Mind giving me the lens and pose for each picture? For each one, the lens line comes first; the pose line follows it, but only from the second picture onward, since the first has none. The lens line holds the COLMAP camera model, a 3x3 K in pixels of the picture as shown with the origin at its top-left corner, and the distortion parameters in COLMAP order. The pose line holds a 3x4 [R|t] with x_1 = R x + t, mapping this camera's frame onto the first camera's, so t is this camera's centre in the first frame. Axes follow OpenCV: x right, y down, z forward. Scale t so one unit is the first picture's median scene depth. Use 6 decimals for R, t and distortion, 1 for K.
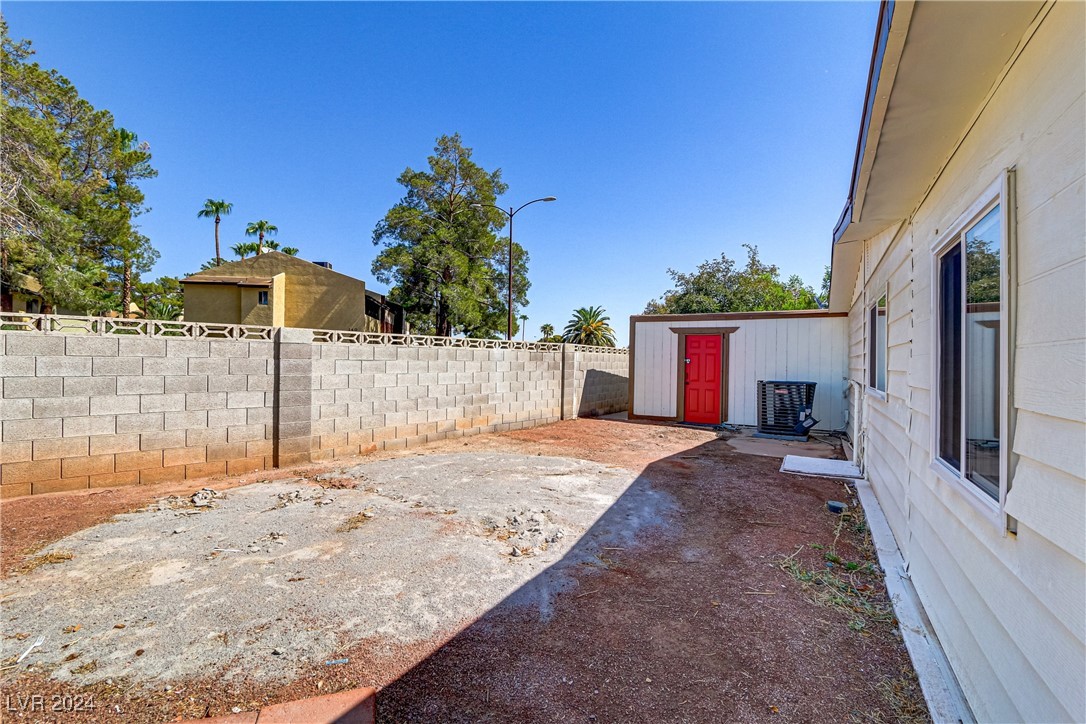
lens RADIAL K [[493.8, 0, 539.5], [0, 493.8, 360.7], [0, 0, 1]] dist [-0.019480, 0.000535]
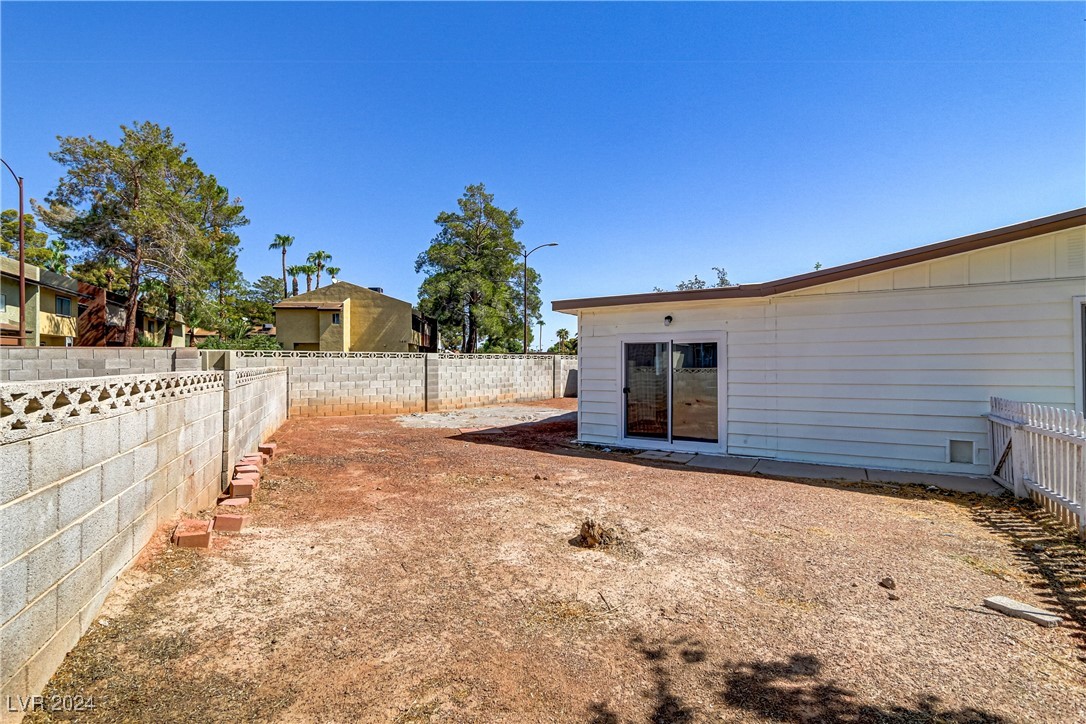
lens RADIAL K [[493.8, 0, 539.5], [0, 493.8, 360.7], [0, 0, 1]] dist [-0.019480, 0.000535]
pose [[0.999195, -0.014200, -0.037510, 0.019605], [0.014003, 0.999887, -0.005526, -0.001609], [0.037584, 0.004996, 0.999281, -0.245032]]
